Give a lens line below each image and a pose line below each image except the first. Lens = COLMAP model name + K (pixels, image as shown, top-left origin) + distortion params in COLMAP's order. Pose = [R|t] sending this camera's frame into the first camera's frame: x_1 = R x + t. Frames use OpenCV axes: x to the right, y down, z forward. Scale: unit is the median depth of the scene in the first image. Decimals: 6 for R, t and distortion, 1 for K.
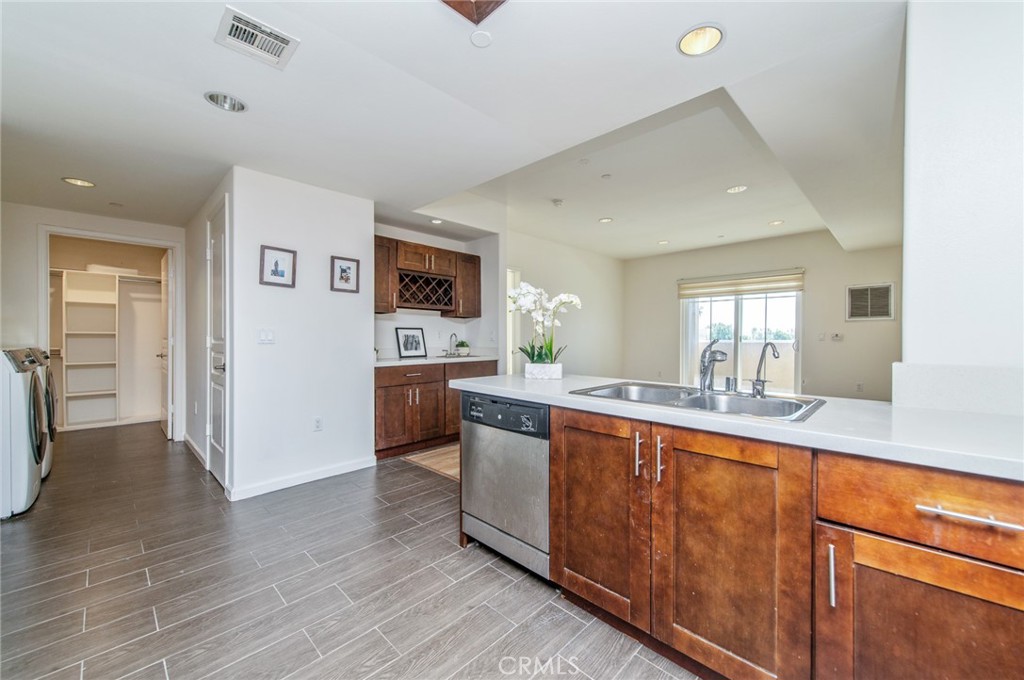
lens RADIAL K [[400.8, 0, 511.8], [0, 400.8, 343.8], [0, 0, 1]] dist [0.011539, -0.002738]
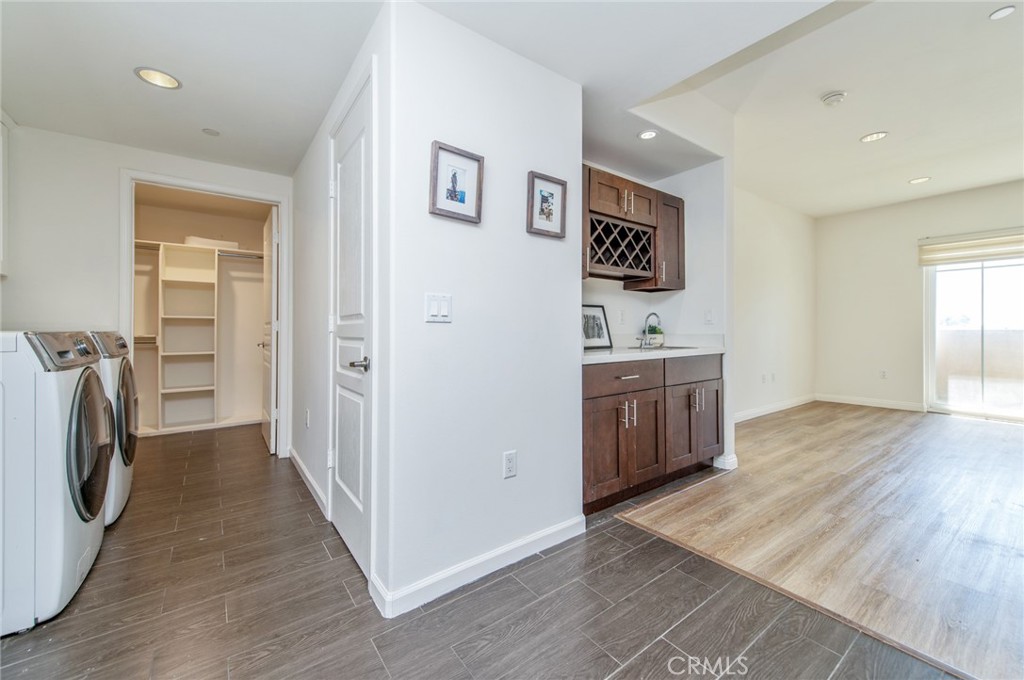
lens RADIAL K [[400.8, 0, 504.9], [0, 400.8, 330.5], [0, 0, 1]] dist [0.011539, -0.002738]
pose [[0.986621, -0.002171, -0.163014, -0.319669], [0.000094, 0.999919, -0.012750, 0.013293], [0.163029, 0.012564, 0.986541, 0.351088]]
